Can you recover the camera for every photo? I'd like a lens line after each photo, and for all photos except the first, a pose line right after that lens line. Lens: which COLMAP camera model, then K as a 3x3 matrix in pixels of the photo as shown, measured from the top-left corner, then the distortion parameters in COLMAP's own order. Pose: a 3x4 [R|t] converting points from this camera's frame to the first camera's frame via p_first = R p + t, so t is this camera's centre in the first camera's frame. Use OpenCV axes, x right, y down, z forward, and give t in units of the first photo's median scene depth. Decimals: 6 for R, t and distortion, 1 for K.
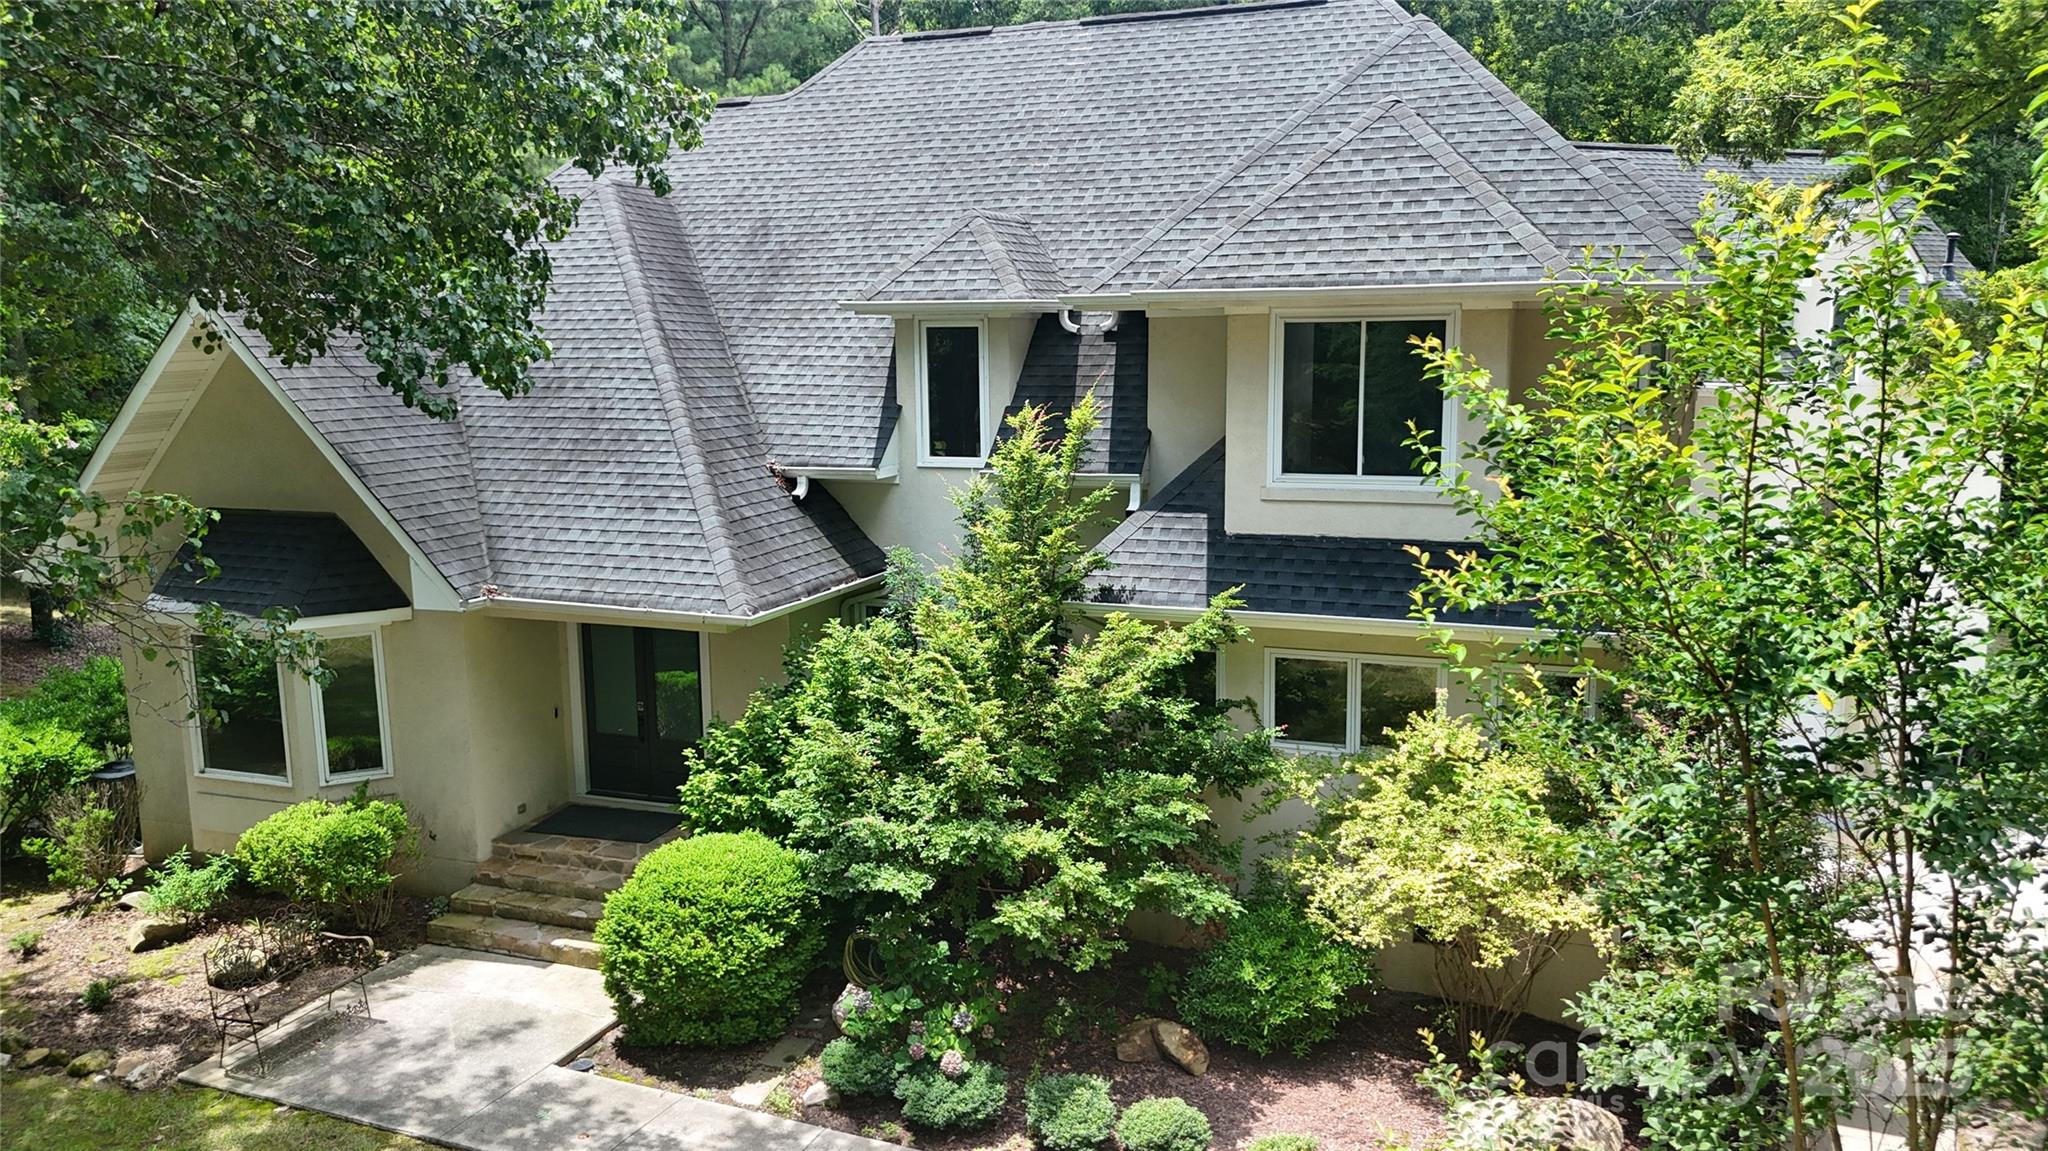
lens RADIAL K [[1522.2, 0, 1028.9], [0, 1522.2, 570.6], [0, 0, 1]] dist [0.060561, -0.062450]
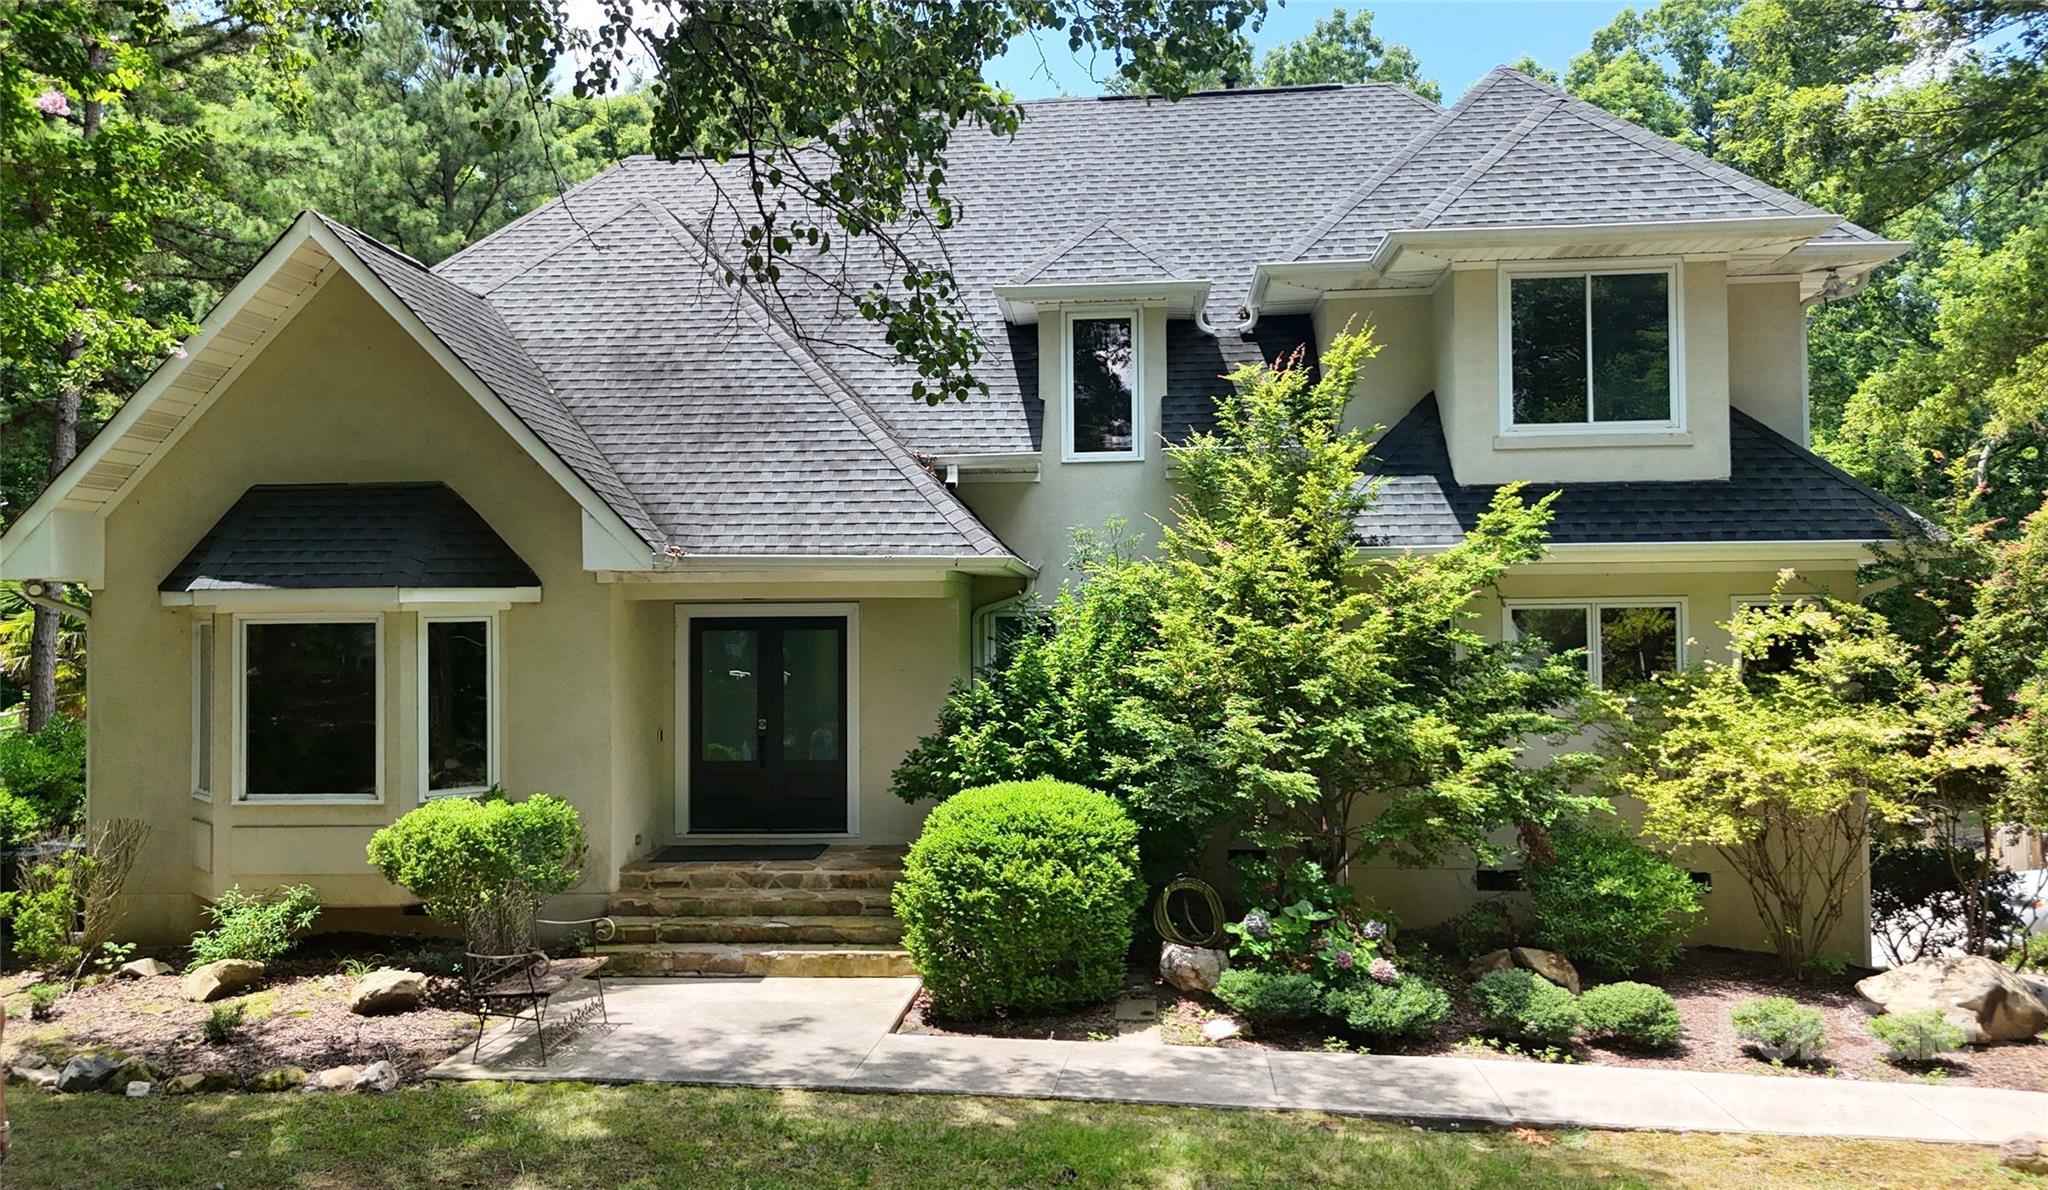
lens RADIAL K [[1575.7, 0, 993.5], [0, 1575.7, 596.9], [0, 0, 1]] dist [0.110705, -0.255334]
pose [[0.963745, 0.008449, 0.266691, -0.407845], [0.041286, 0.982739, -0.180330, 0.205769], [-0.263611, 0.184802, 0.946761, 0.098898]]
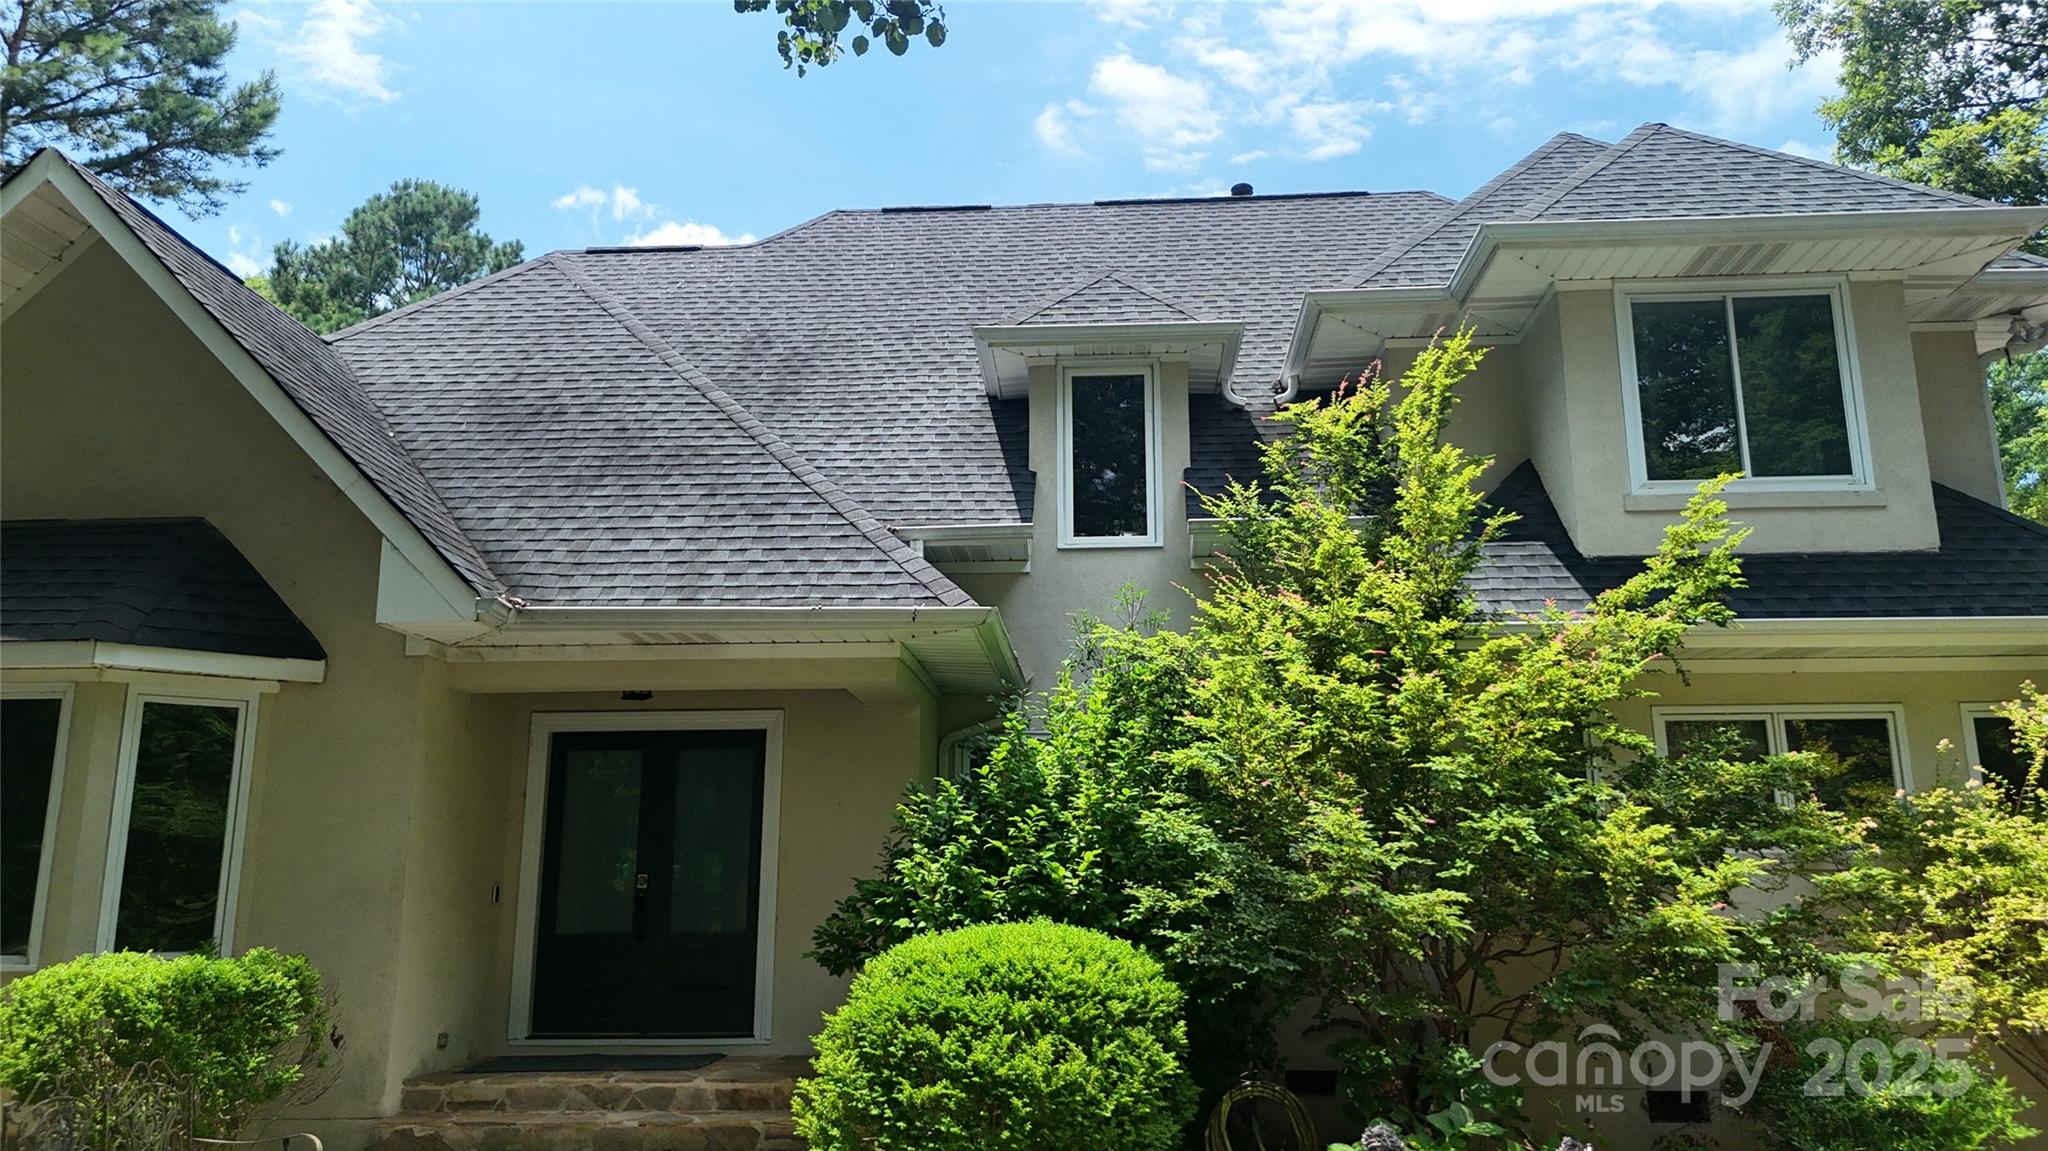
lens RADIAL K [[1522.2, 0, 1028.9], [0, 1522.2, 570.6], [0, 0, 1]] dist [0.060561, -0.062450]
pose [[0.953661, 0.075022, 0.291381, -0.327247], [0.041275, 0.926642, -0.373672, 0.235711], [-0.298039, 0.368384, 0.880606, 0.381653]]
